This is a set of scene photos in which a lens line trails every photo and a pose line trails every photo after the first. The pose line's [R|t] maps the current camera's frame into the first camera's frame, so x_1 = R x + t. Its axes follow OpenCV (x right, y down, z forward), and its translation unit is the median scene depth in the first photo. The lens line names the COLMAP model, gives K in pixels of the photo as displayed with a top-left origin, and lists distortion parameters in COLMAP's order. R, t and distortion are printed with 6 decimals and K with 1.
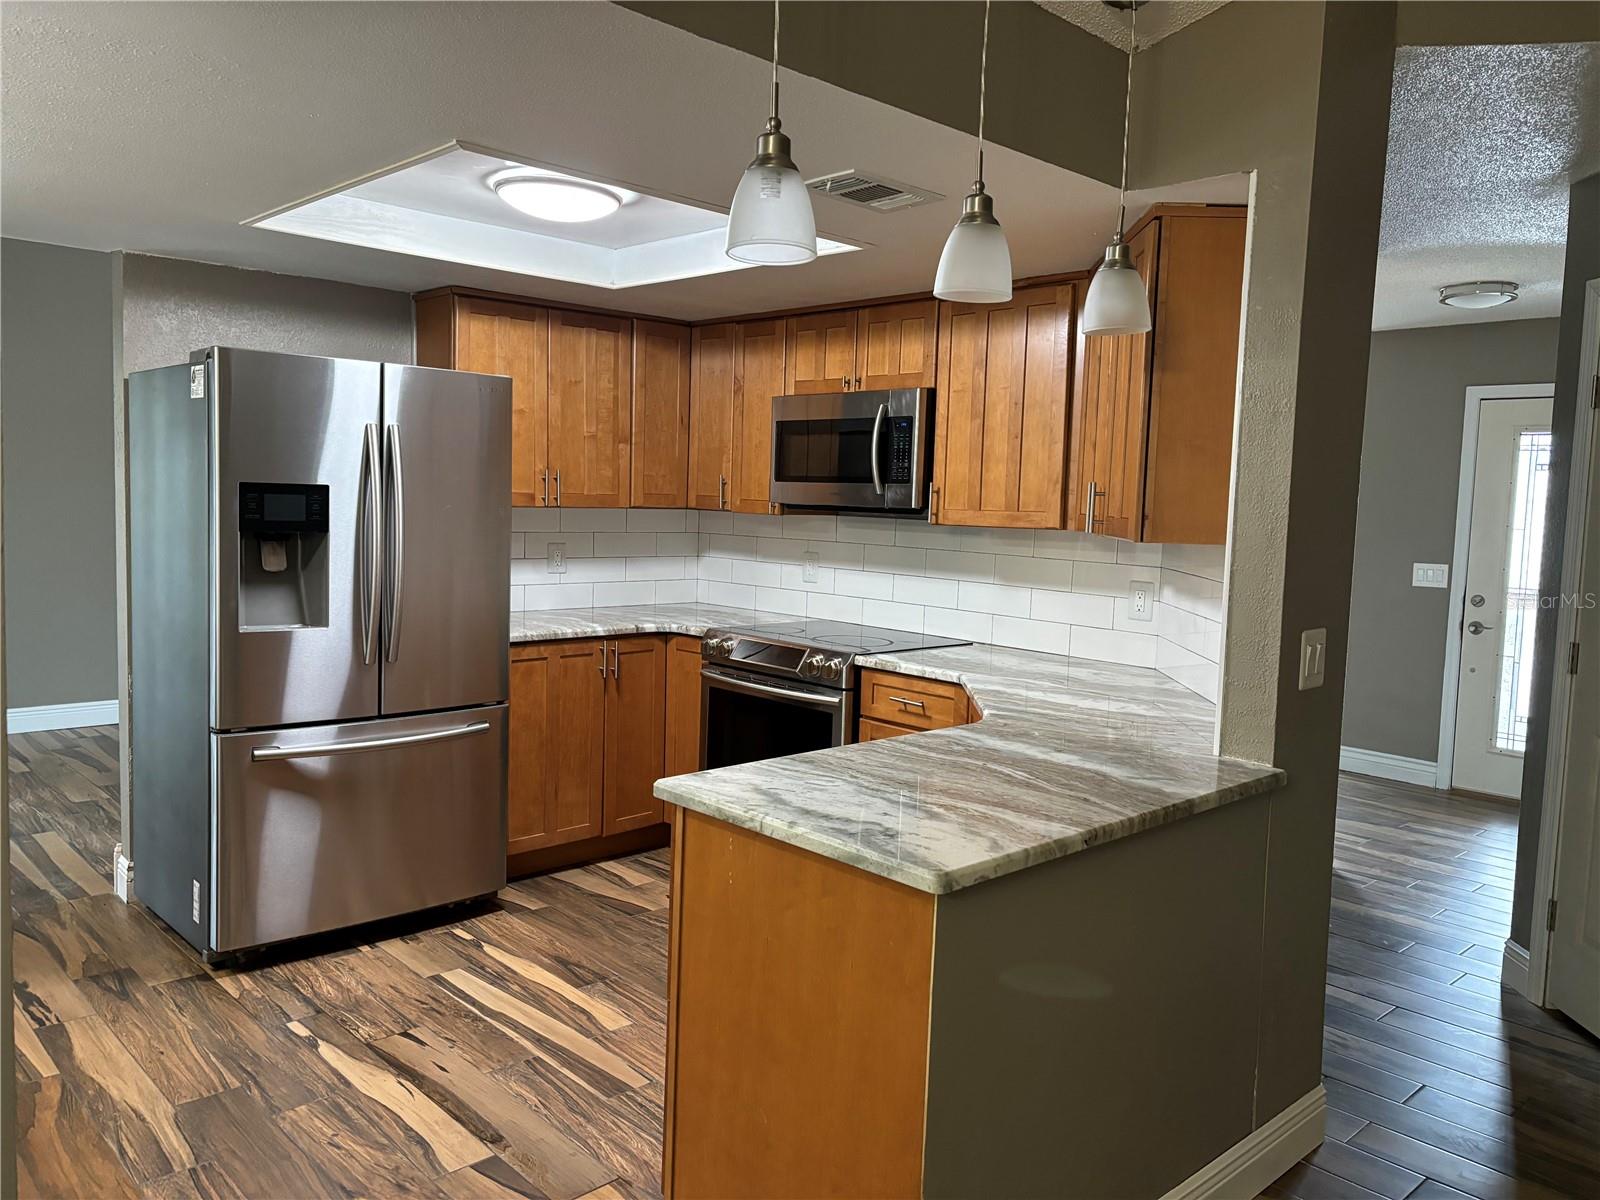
lens RADIAL K [[1197.0, 0, 800.0], [0, 1197.0, 600.0], [0, 0, 1]] dist [0.086629, -0.098699]
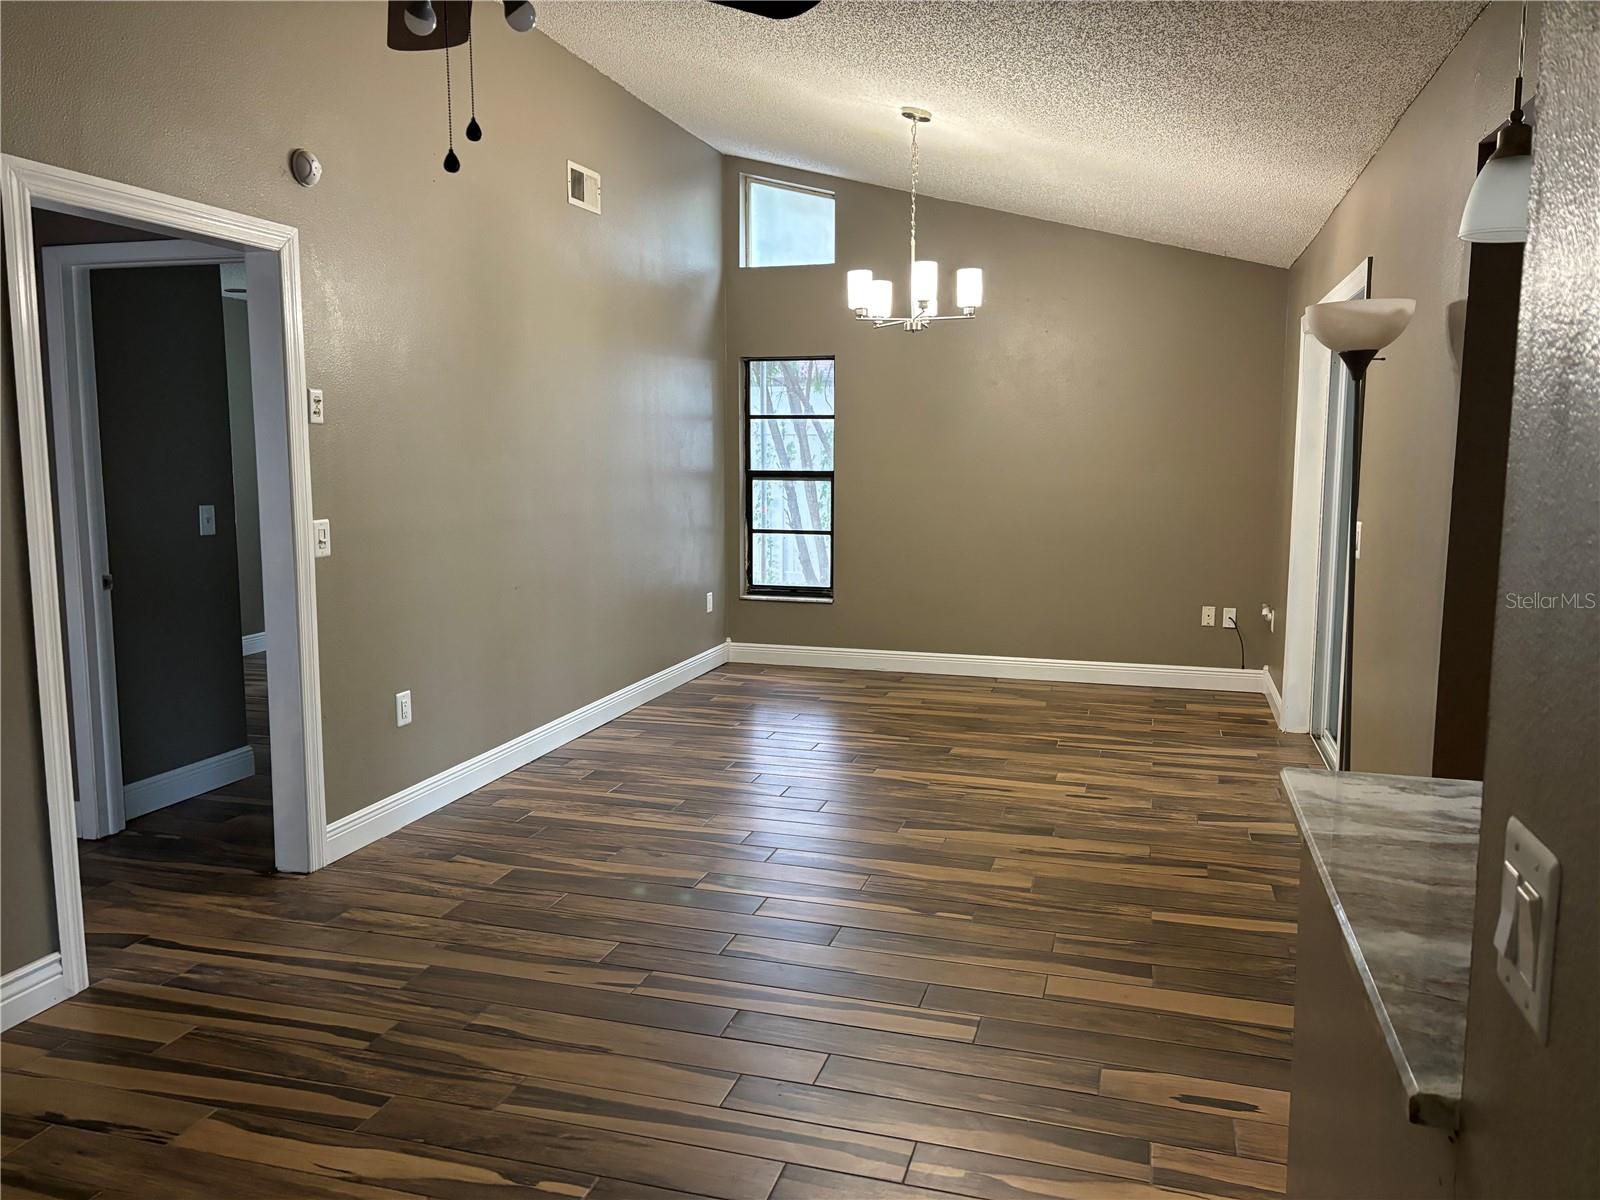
lens RADIAL K [[1197.0, 0, 800.0], [0, 1197.0, 600.0], [0, 0, 1]] dist [0.086629, -0.098699]
pose [[-0.863628, 0.029821, -0.503246, 0.458287], [-0.075605, 0.979297, 0.187778, -0.051403], [0.498427, 0.200218, -0.843494, 0.703567]]
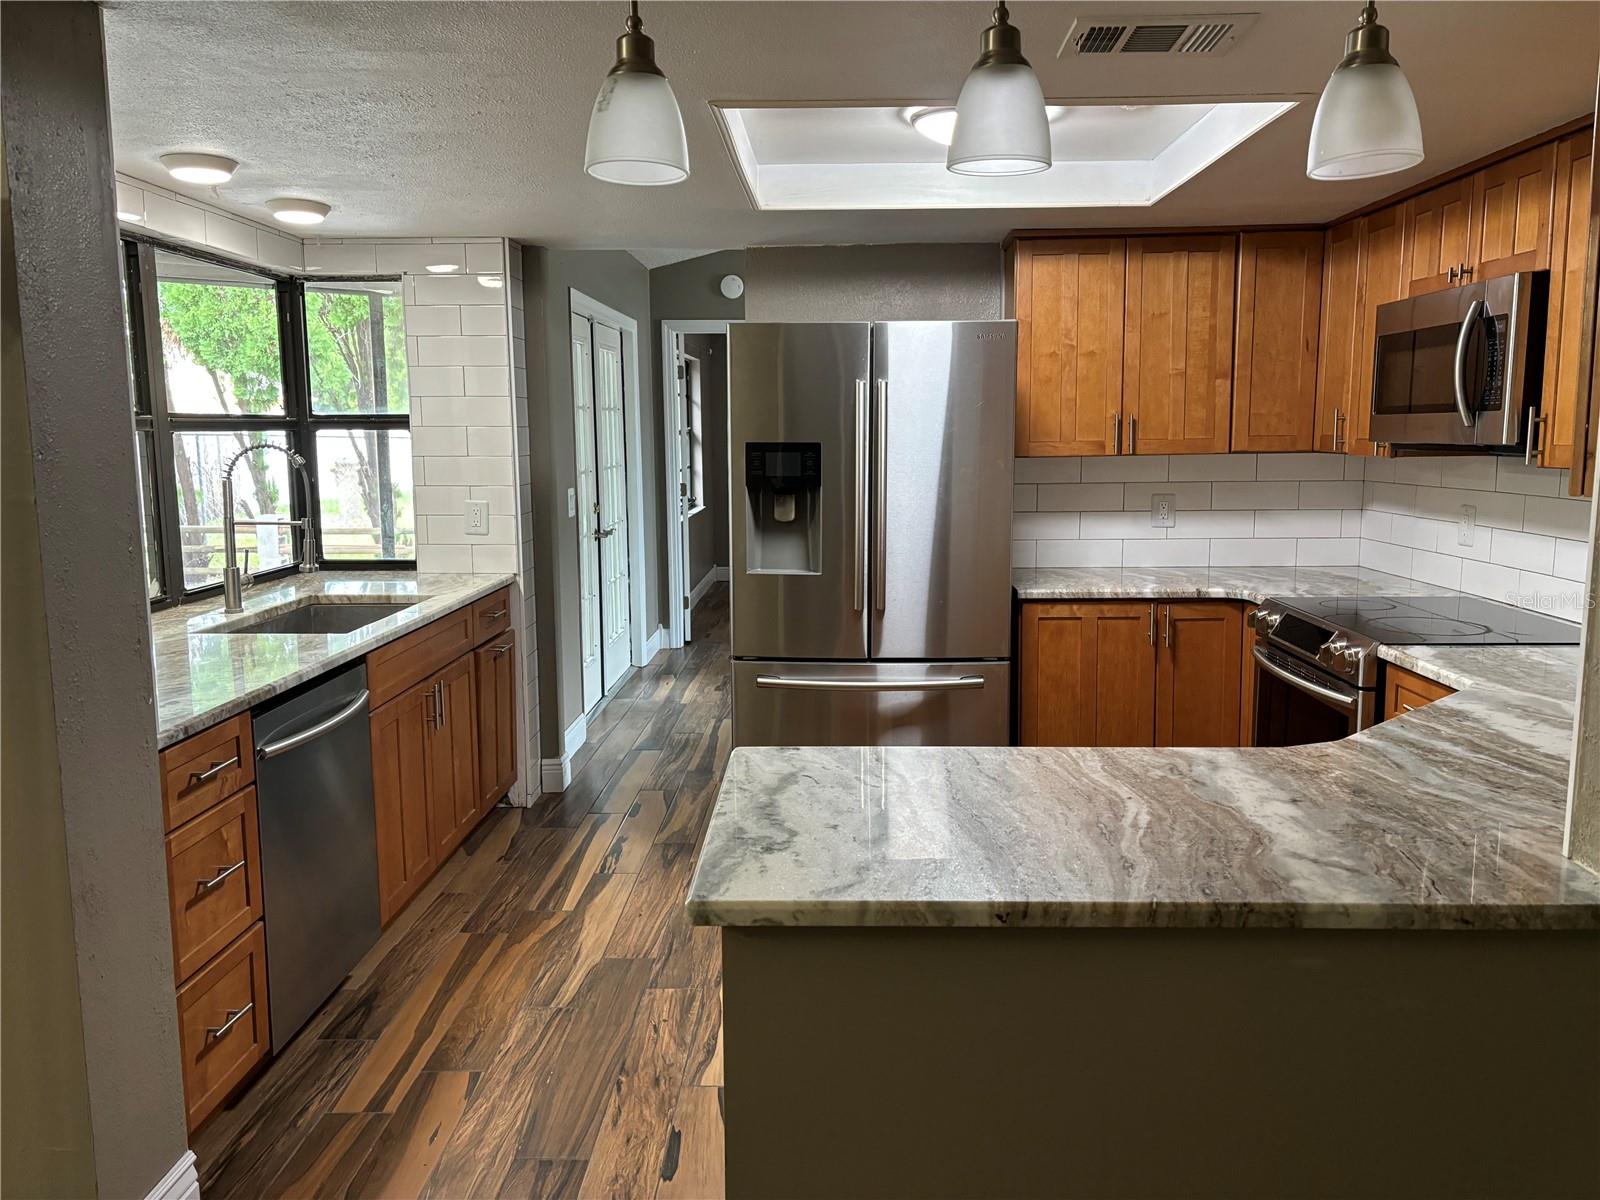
lens RADIAL K [[1197.1, 0, 801.2], [0, 1197.1, 588.5], [0, 0, 1]] dist [0.083729, -0.090943]
pose [[0.707835, 0.056950, -0.704078, 0.298837], [-0.033258, 0.998326, 0.047316, -0.011857], [0.705594, -0.010076, 0.708544, 0.187086]]
